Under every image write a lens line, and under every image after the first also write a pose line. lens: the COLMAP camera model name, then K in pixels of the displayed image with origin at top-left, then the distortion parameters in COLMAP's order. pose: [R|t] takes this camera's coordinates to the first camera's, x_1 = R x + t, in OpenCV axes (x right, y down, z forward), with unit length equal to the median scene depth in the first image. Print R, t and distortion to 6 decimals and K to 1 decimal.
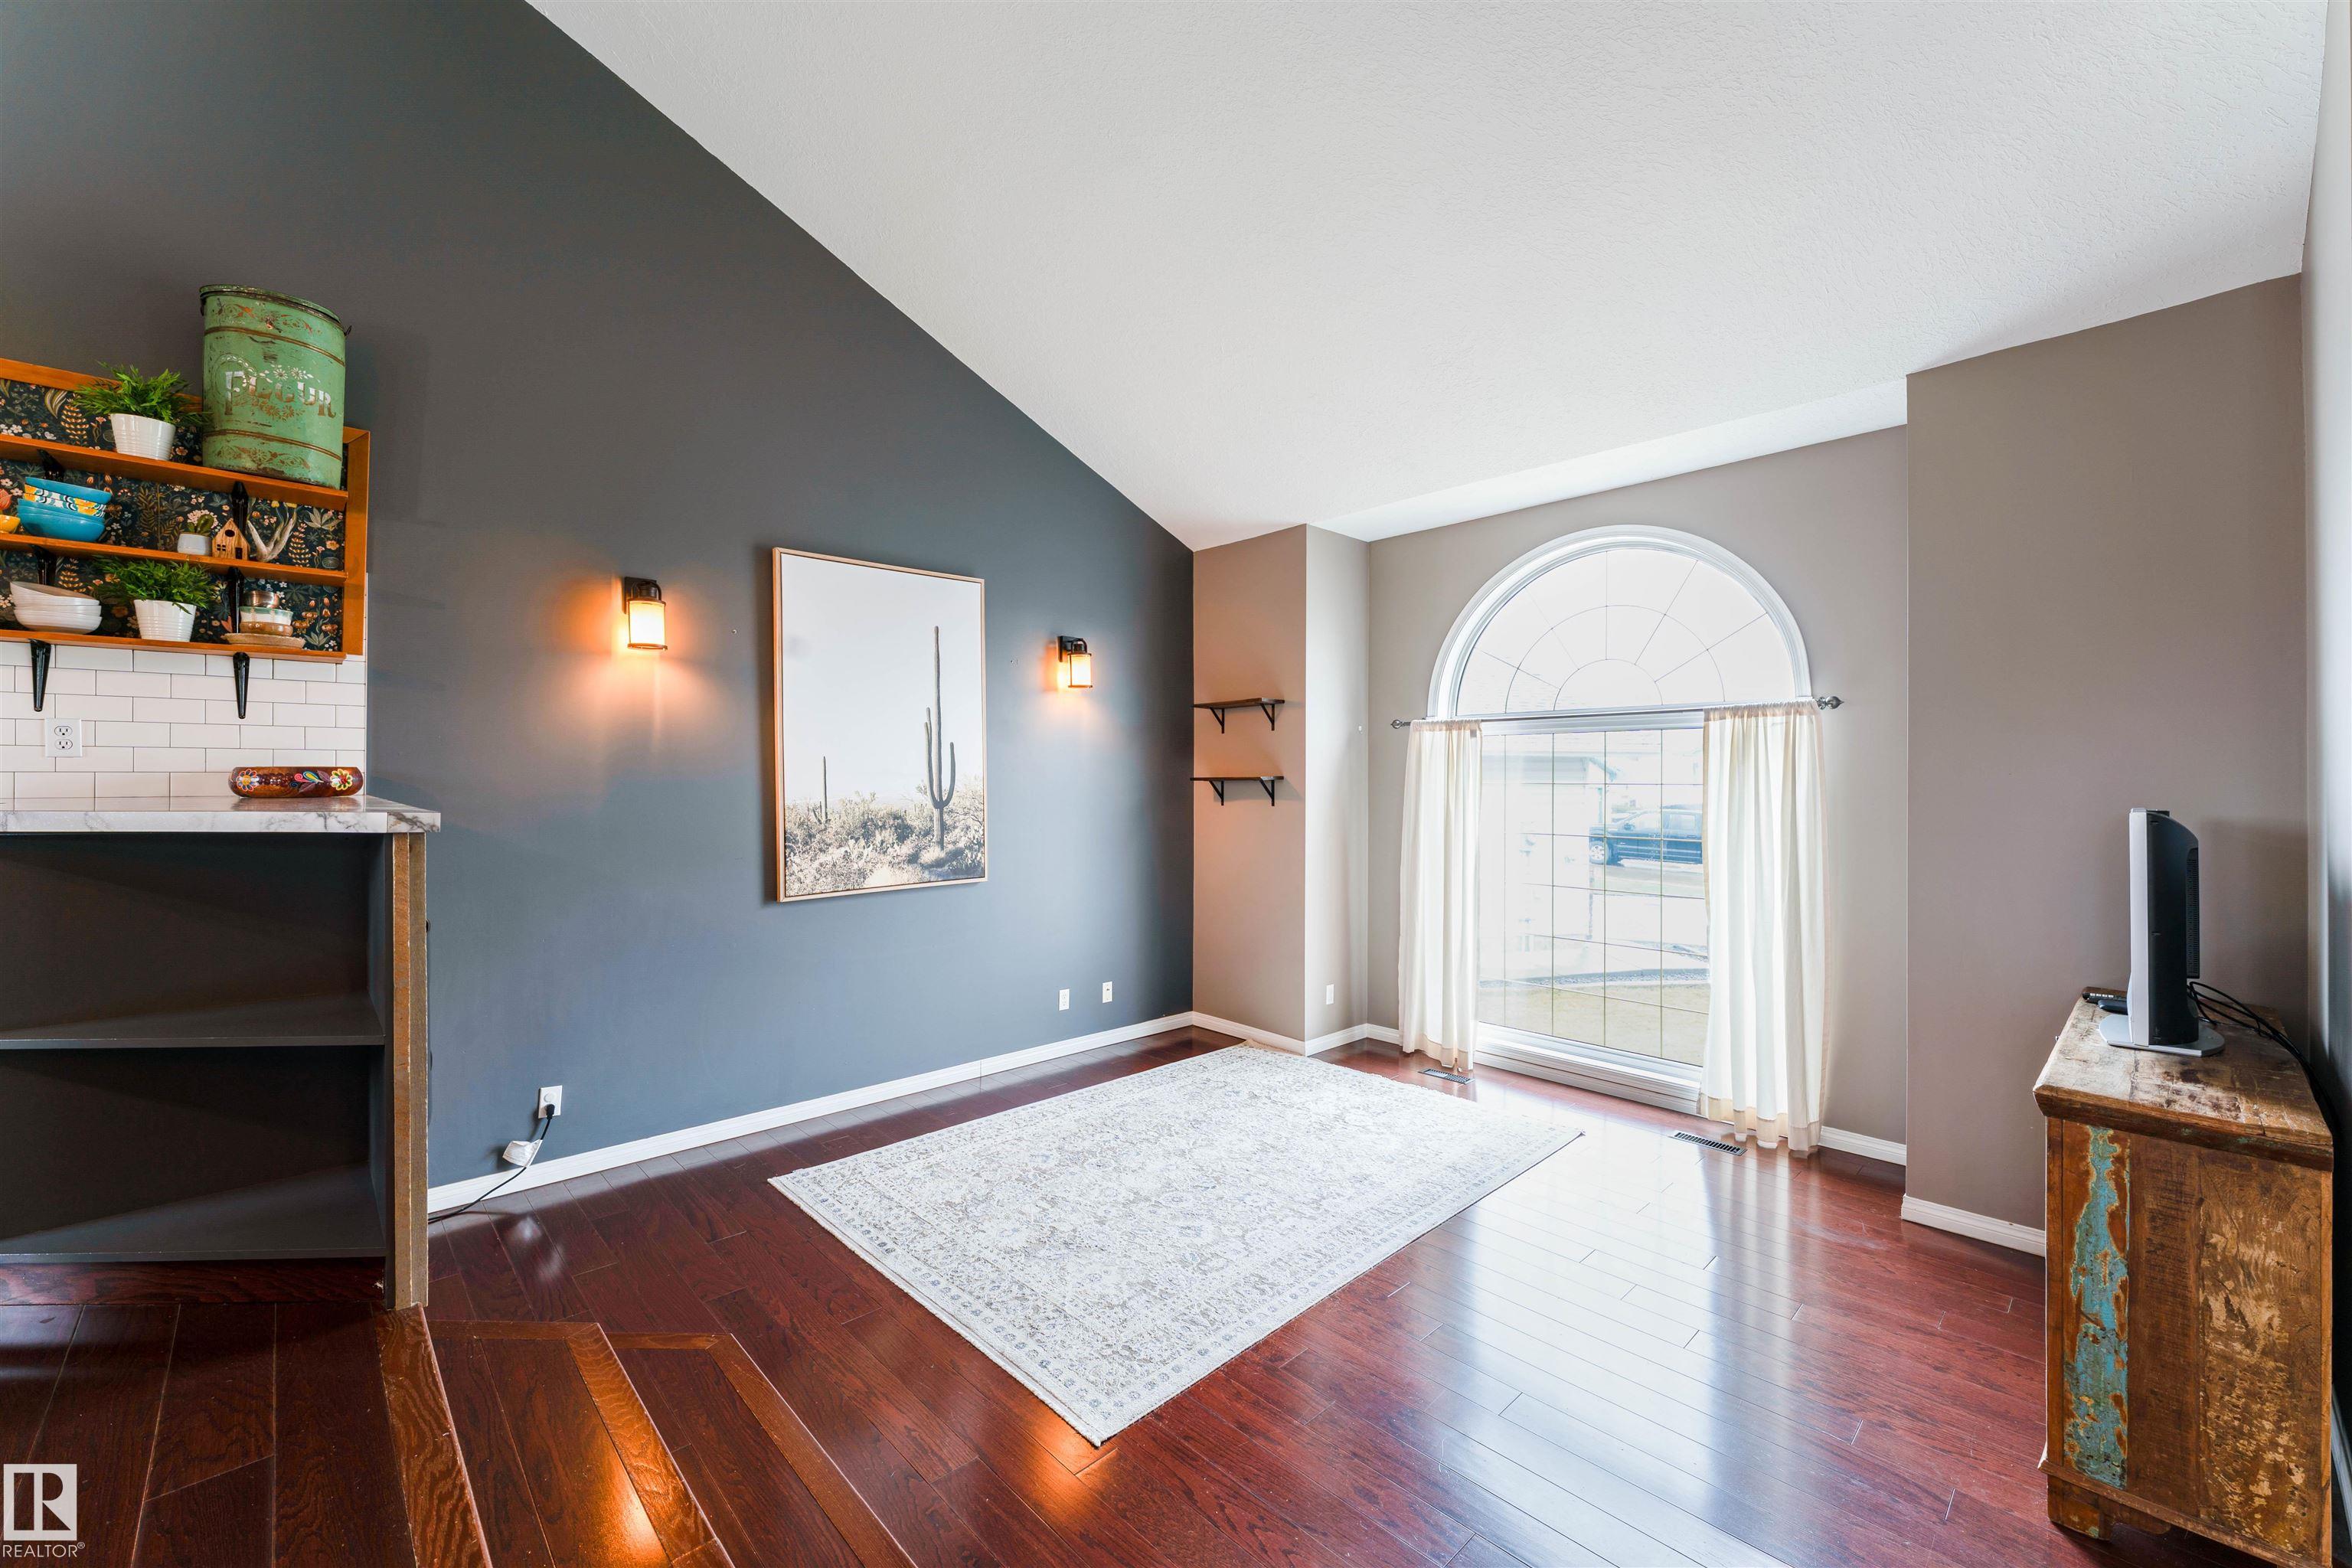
lens RADIAL K [[937.4, 0, 1180.4], [0, 937.4, 779.4], [0, 0, 1]] dist [0.000565, -0.001062]
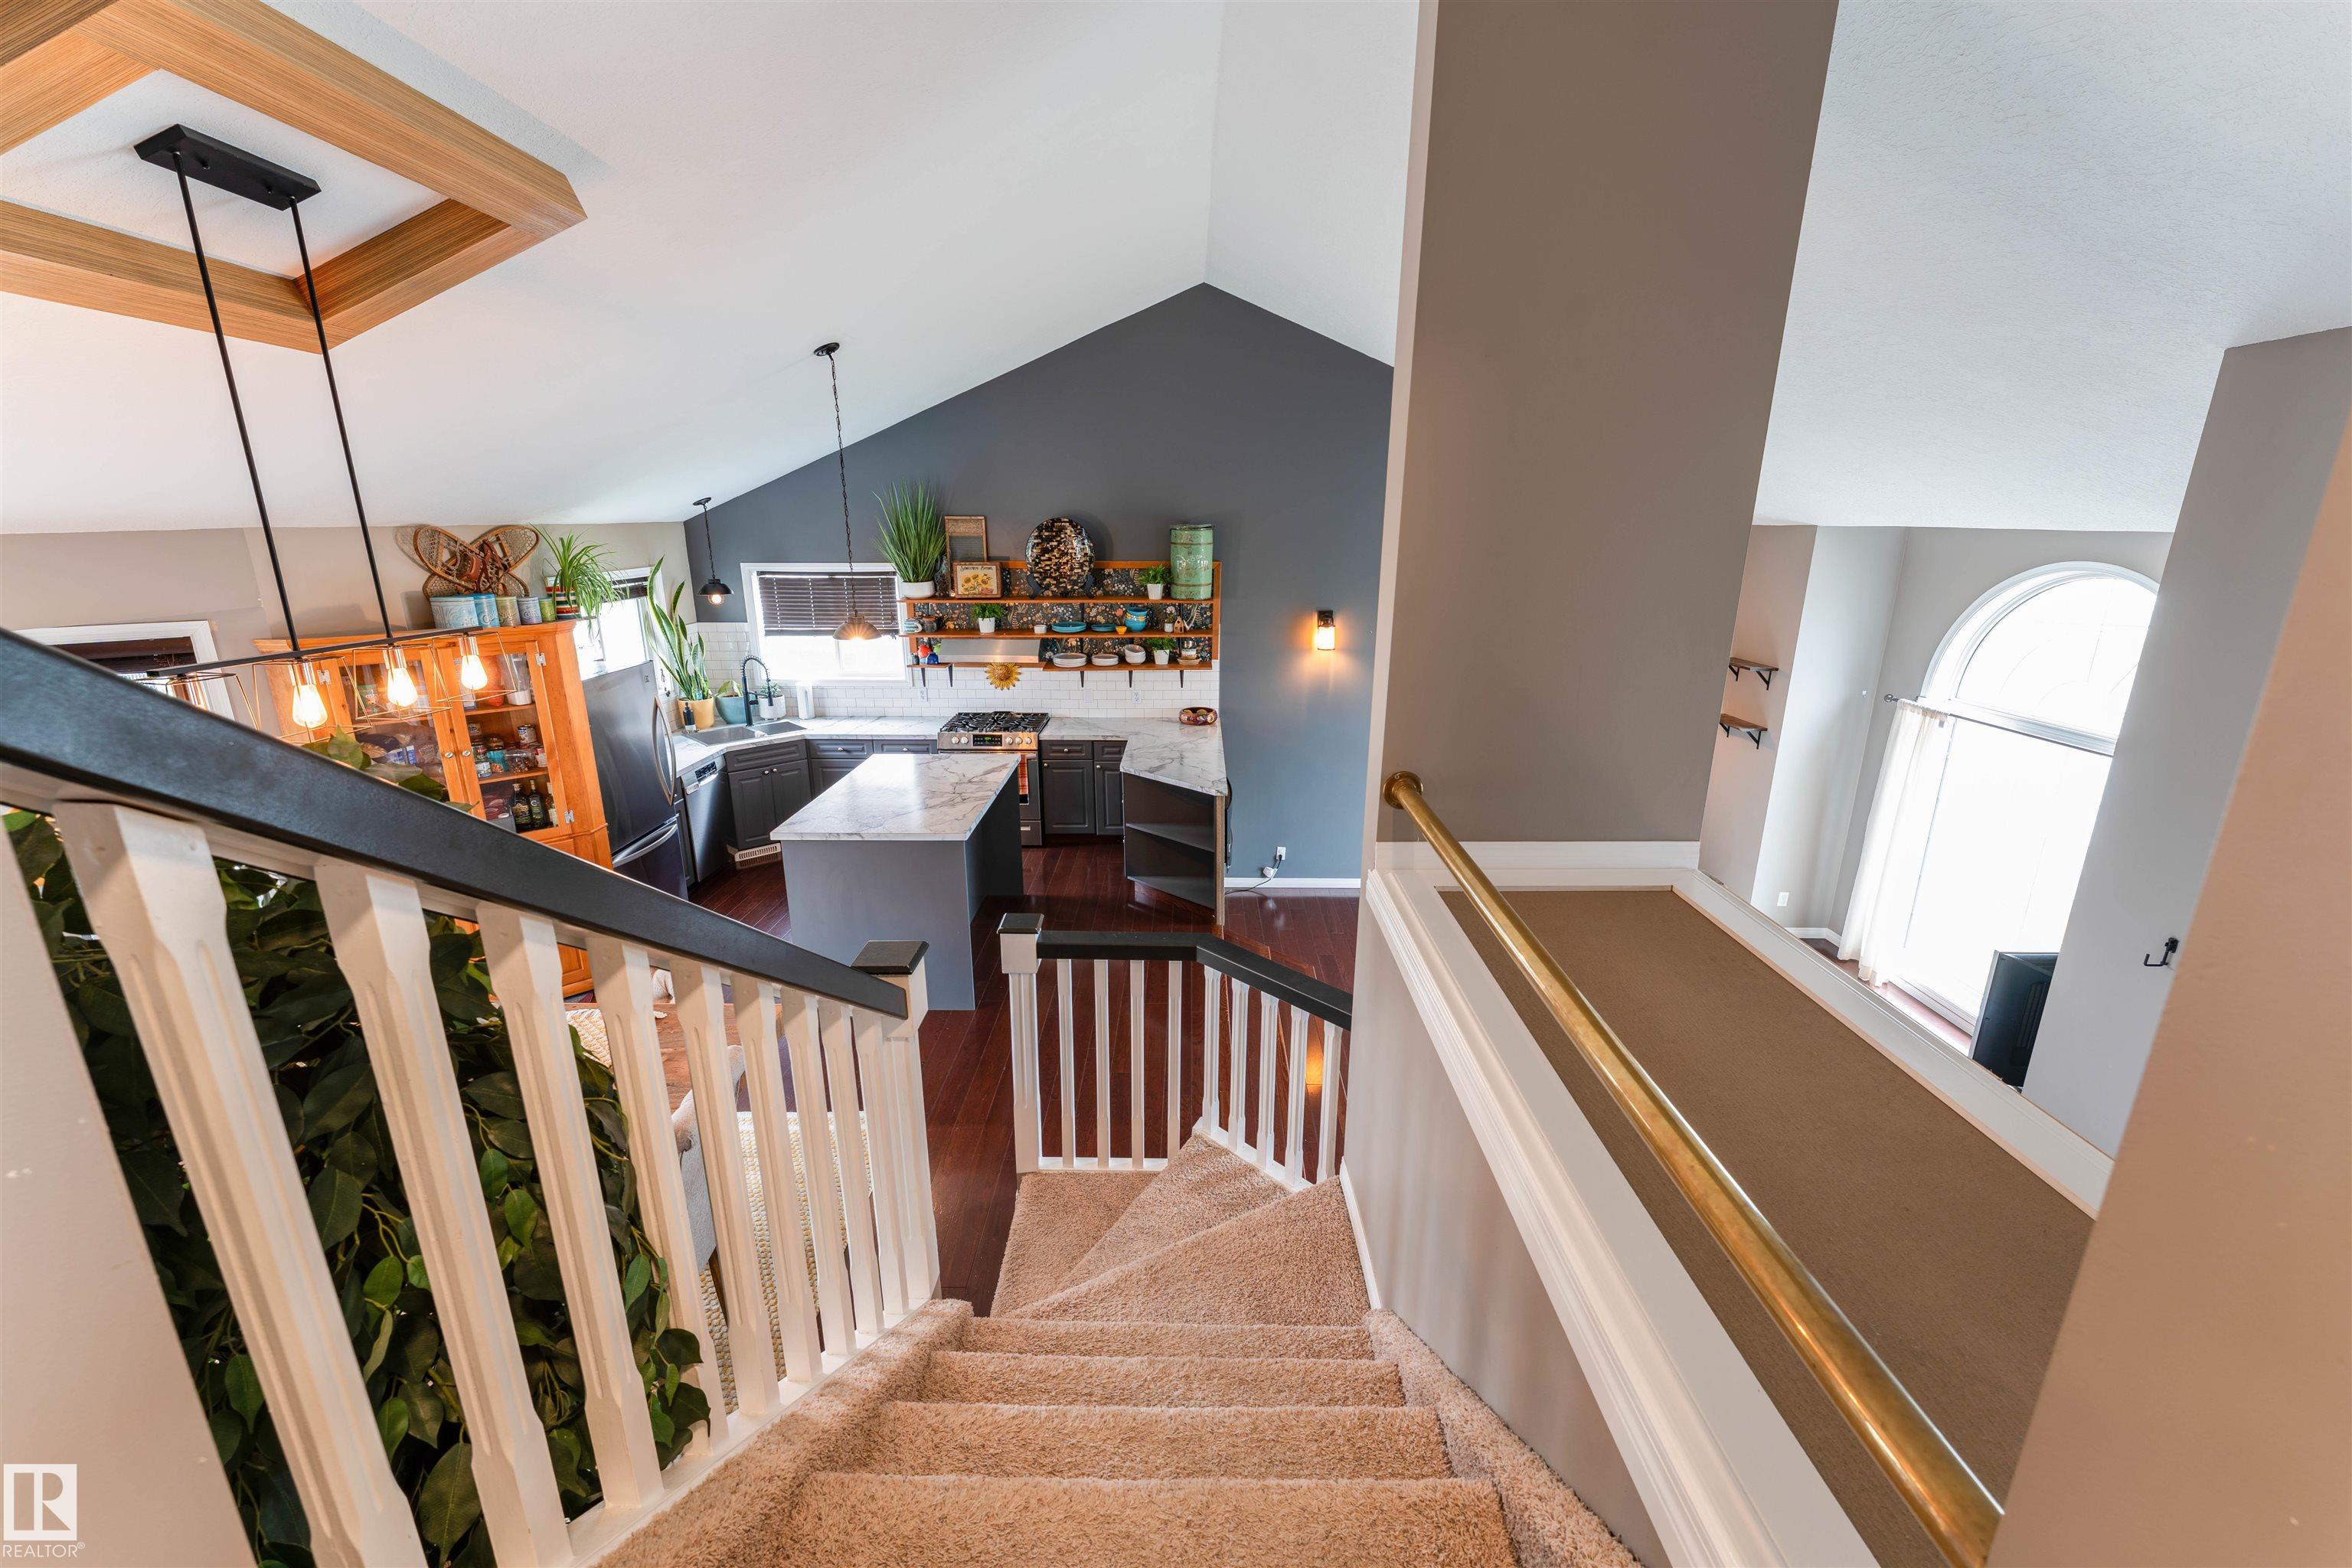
lens RADIAL K [[937.4, 0, 1180.4], [0, 937.4, 779.4], [0, 0, 1]] dist [0.000565, -0.001062]
pose [[0.708940, 0.187074, -0.680006, 0.643708], [0.004613, 0.962929, 0.269717, -0.429806], [0.705254, -0.194350, 0.681795, -0.655658]]
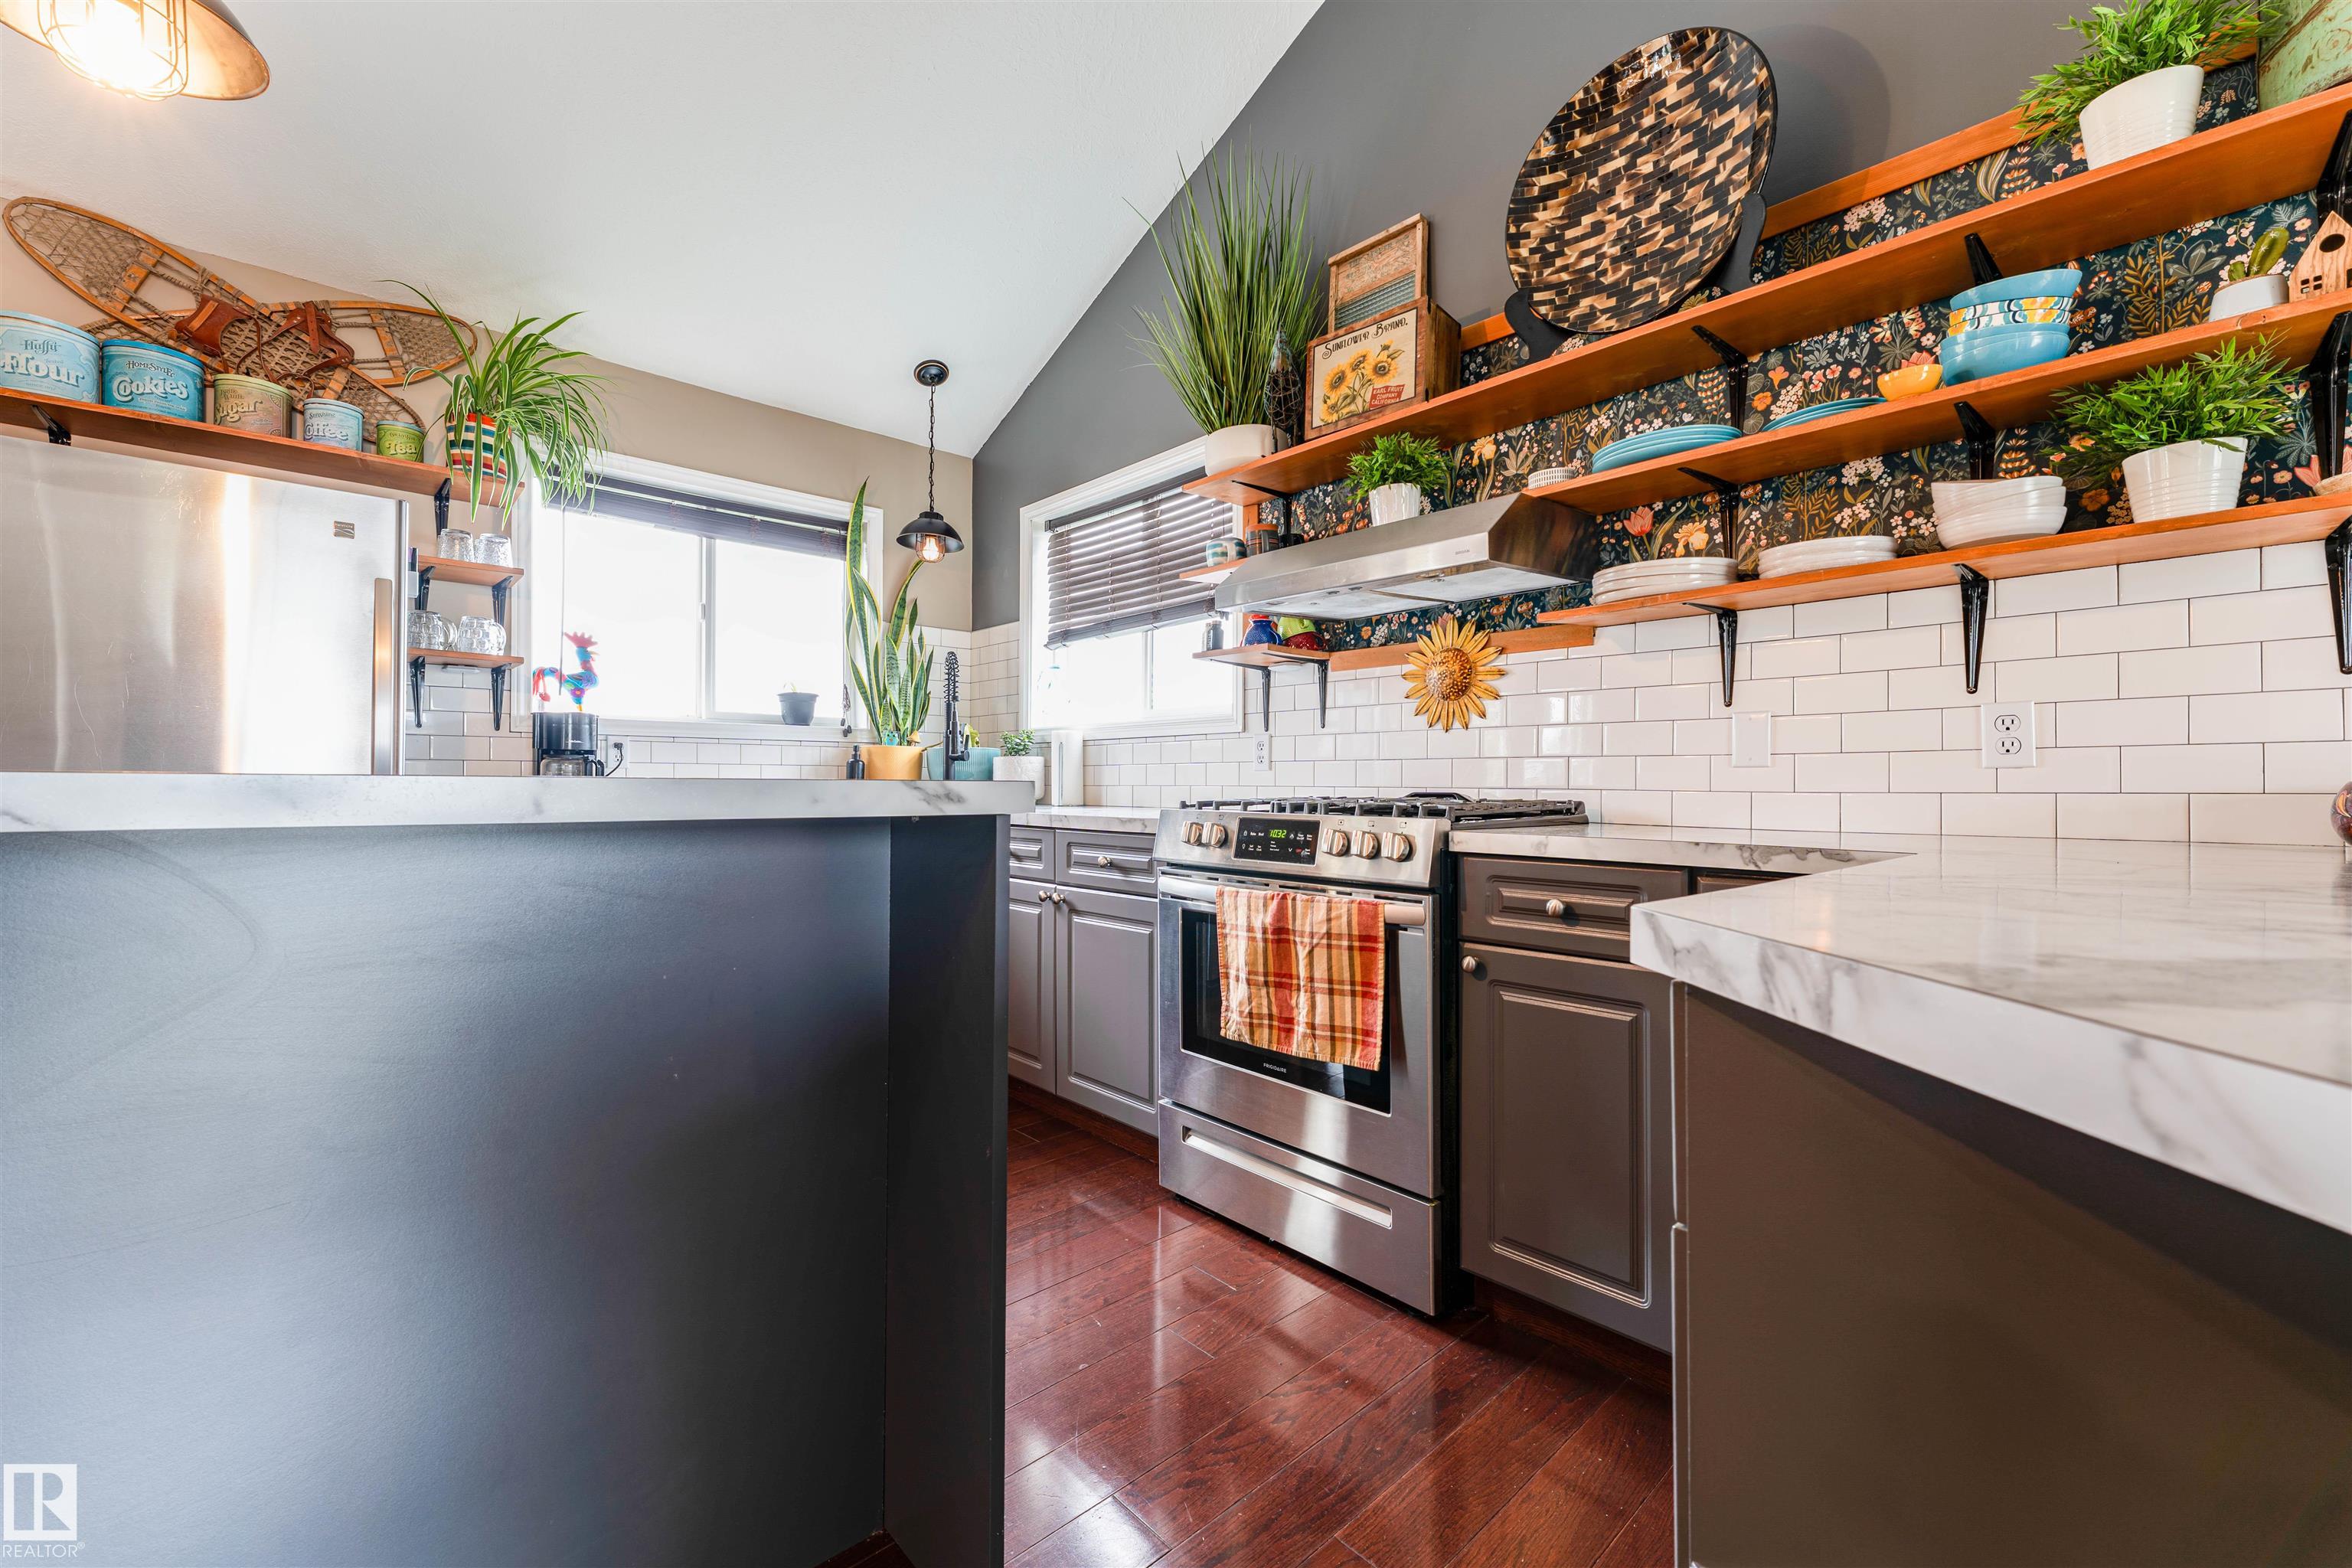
lens RADIAL K [[937.4, 0, 1180.4], [0, 937.4, 779.4], [0, 0, 1]] dist [0.000565, -0.001062]
pose [[-0.023174, -0.009887, -0.999683, -0.455858], [-0.002199, 0.999949, -0.009838, -0.007116], [0.999729, 0.001971, -0.023195, 0.380014]]
